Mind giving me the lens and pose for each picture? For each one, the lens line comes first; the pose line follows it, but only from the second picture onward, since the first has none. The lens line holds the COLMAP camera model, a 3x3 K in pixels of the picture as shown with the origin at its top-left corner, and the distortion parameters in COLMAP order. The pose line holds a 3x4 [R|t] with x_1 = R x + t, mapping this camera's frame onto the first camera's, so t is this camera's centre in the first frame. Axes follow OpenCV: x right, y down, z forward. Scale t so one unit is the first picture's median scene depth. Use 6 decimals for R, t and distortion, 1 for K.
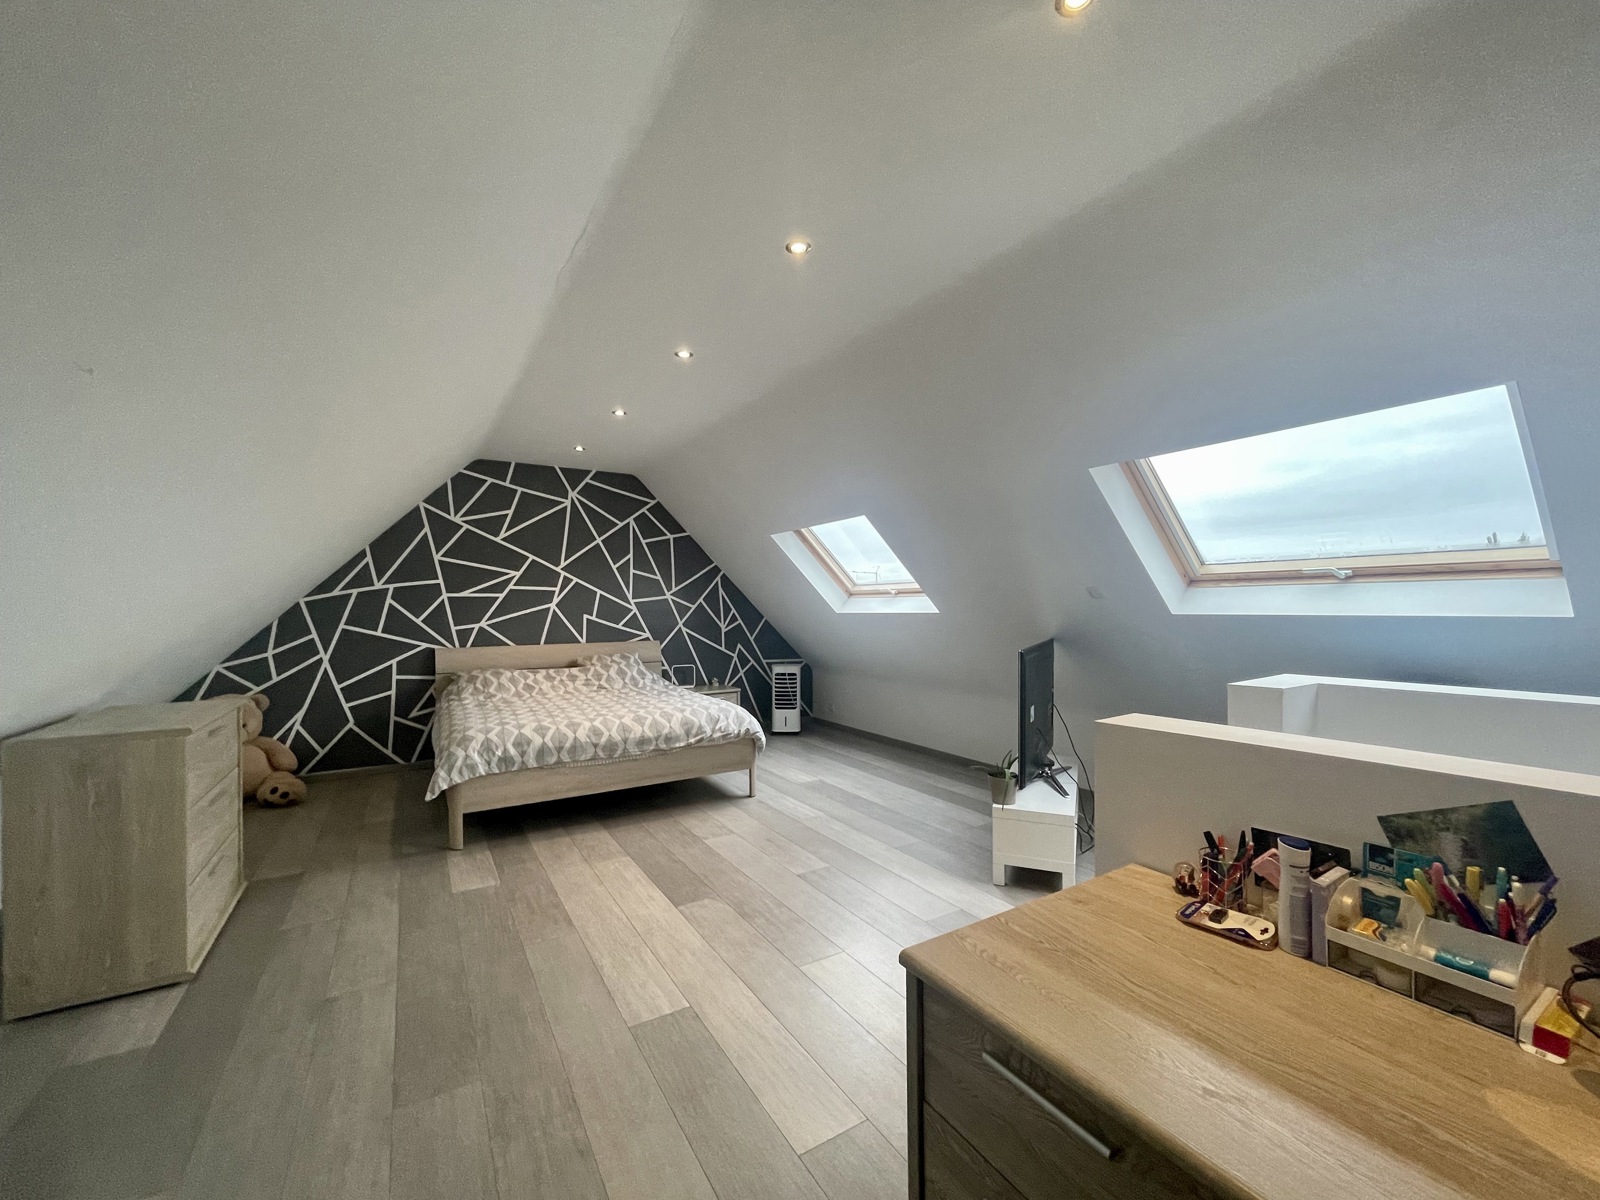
lens RADIAL K [[647.8, 0, 806.5], [0, 647.8, 604.6], [0, 0, 1]] dist [-0.007133, 0.001498]
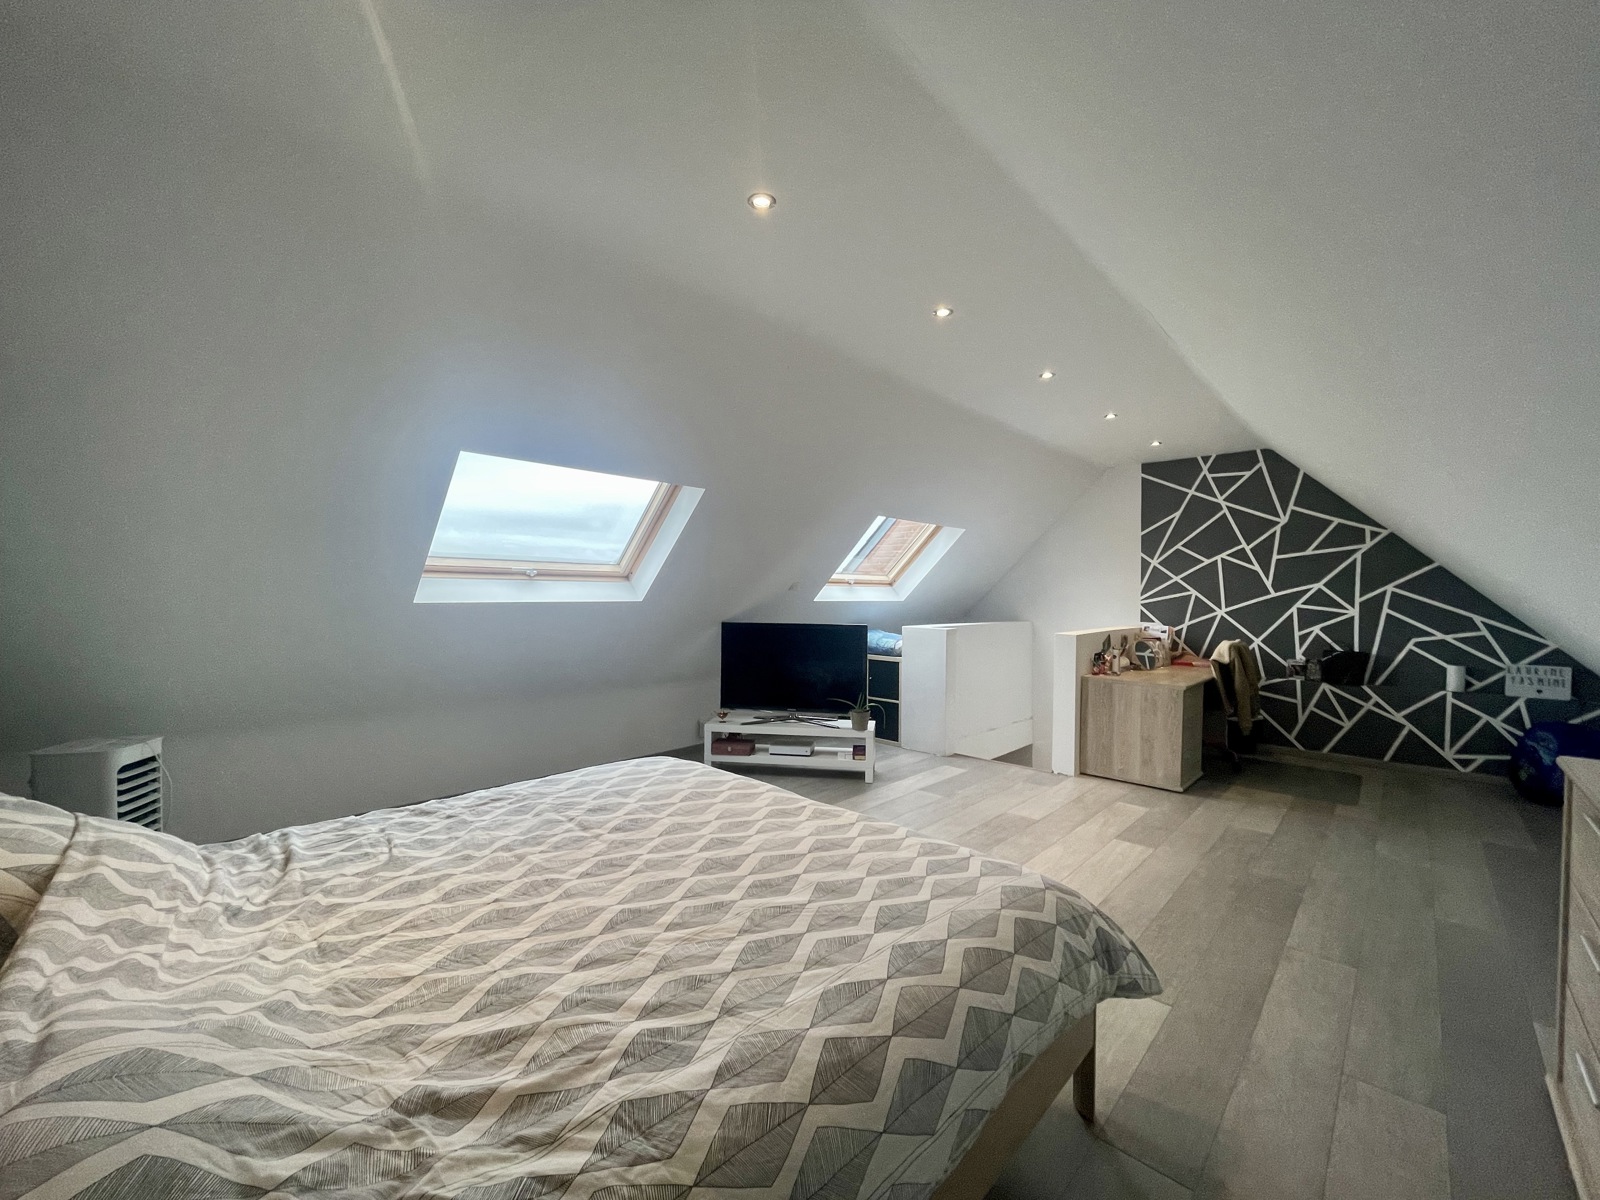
lens RADIAL K [[647.8, 0, 806.2], [0, 647.8, 604.4], [0, 0, 1]] dist [-0.007133, 0.001498]
pose [[-0.265683, -0.002472, 0.964057, -1.231529], [-0.004971, 0.999987, 0.001194, 0.025254], [-0.964048, -0.004475, -0.265692, 1.740244]]
